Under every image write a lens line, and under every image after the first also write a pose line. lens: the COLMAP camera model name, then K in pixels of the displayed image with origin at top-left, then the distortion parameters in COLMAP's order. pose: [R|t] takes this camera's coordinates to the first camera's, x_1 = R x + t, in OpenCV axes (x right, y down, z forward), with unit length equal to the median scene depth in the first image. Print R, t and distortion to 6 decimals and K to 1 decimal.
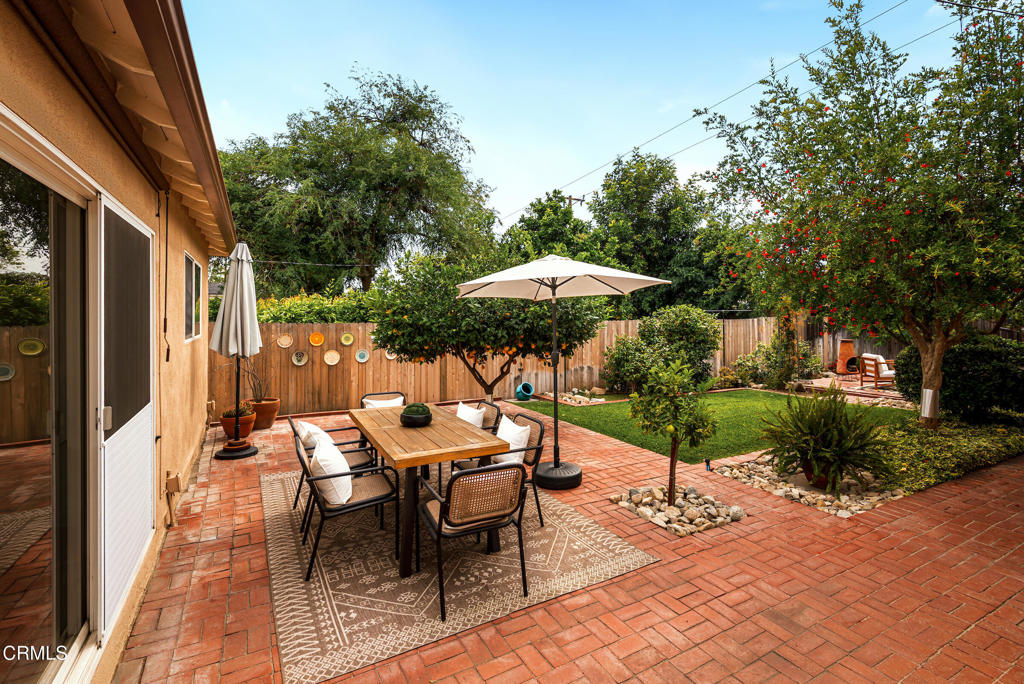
lens RADIAL K [[471.2, 0, 512.2], [0, 471.2, 324.9], [0, 0, 1]] dist [0.033471, -0.019404]
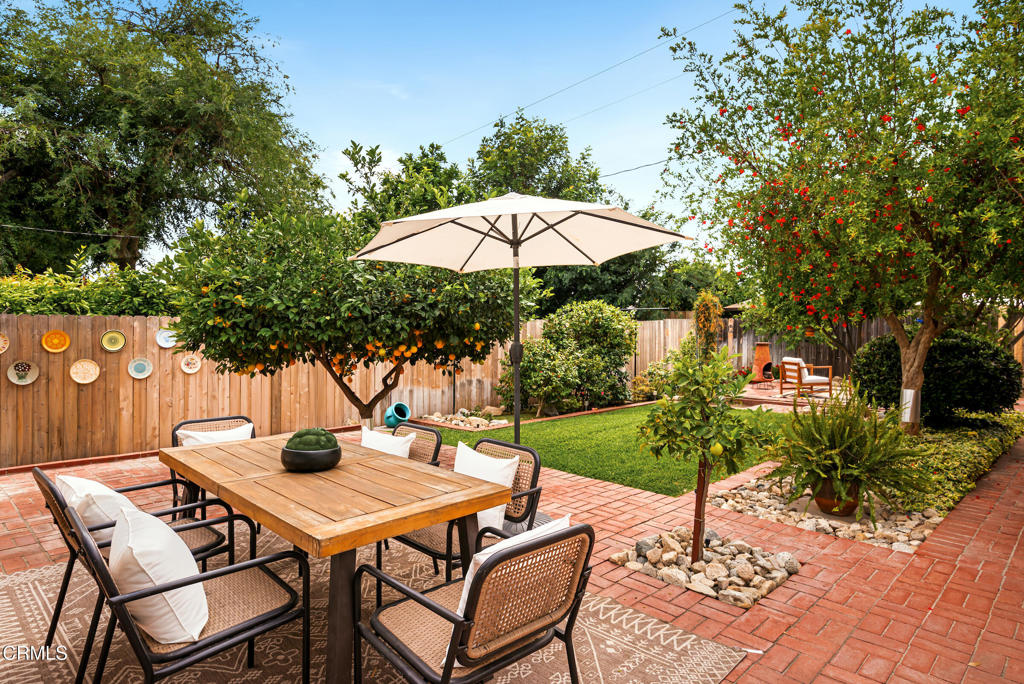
lens RADIAL K [[578.4, 0, 512.0], [0, 578.4, 342.0], [0, 0, 1]] dist [0.038957, -0.024477]
pose [[0.957239, -0.000984, 0.289298, -0.065024], [-0.001931, 0.999950, 0.009790, 0.020938], [-0.289293, -0.009930, 0.957189, 0.102963]]
